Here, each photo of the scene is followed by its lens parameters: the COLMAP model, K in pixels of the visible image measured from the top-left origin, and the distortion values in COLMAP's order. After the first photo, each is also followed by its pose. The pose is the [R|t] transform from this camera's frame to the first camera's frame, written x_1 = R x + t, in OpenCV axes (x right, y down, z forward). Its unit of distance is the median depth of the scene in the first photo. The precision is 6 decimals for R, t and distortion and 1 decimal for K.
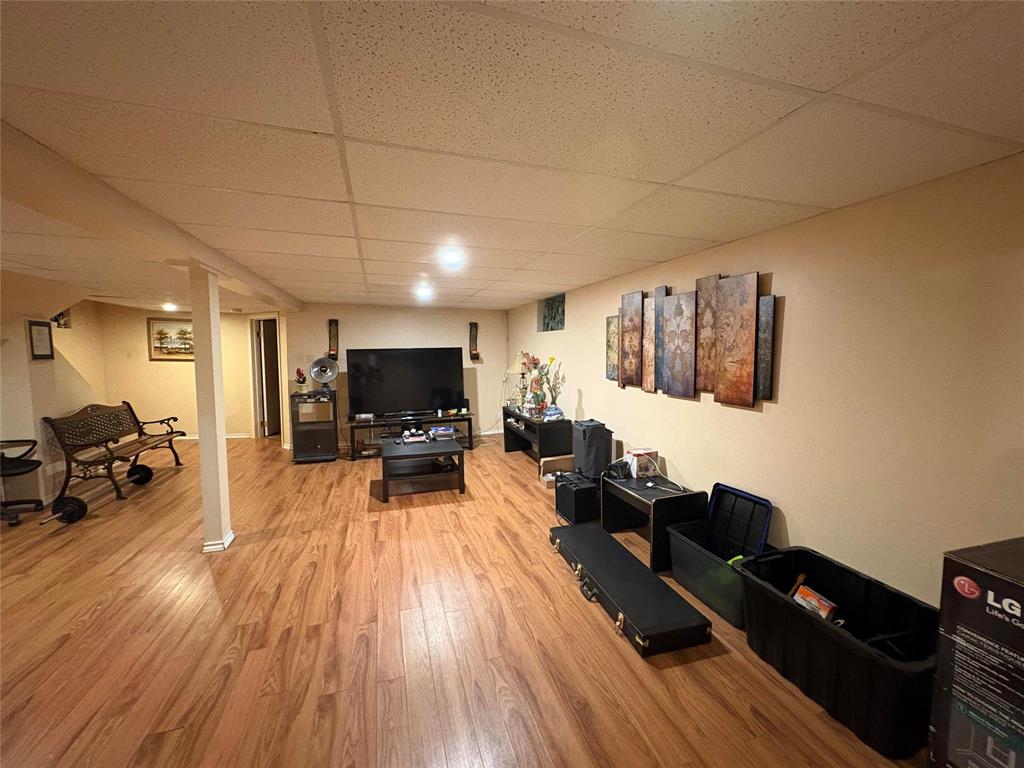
lens RADIAL K [[410.6, 0, 513.0], [0, 410.6, 379.1], [0, 0, 1]] dist [0.000628, -0.000068]
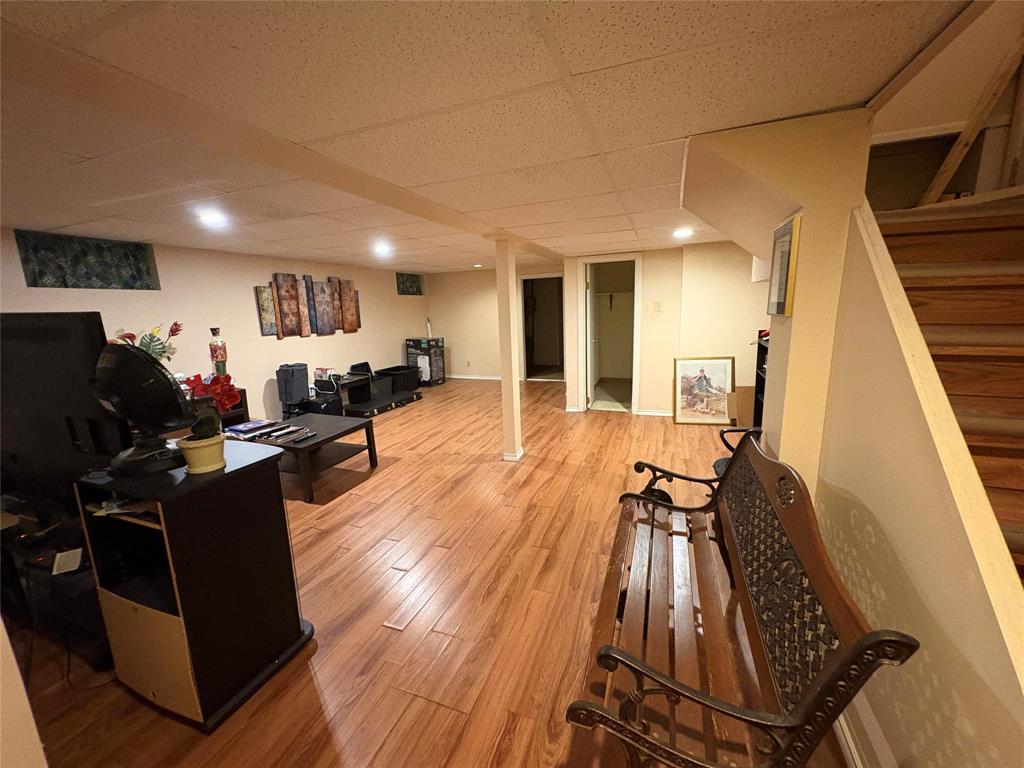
lens RADIAL K [[410.6, 0, 513.4], [0, 410.6, 383.7], [0, 0, 1]] dist [0.000628, -0.000068]
pose [[-0.777969, -0.091332, 0.621630, -1.361020], [0.078141, 0.967633, 0.239961, -0.117092], [-0.623425, 0.235257, -0.745651, 1.733763]]
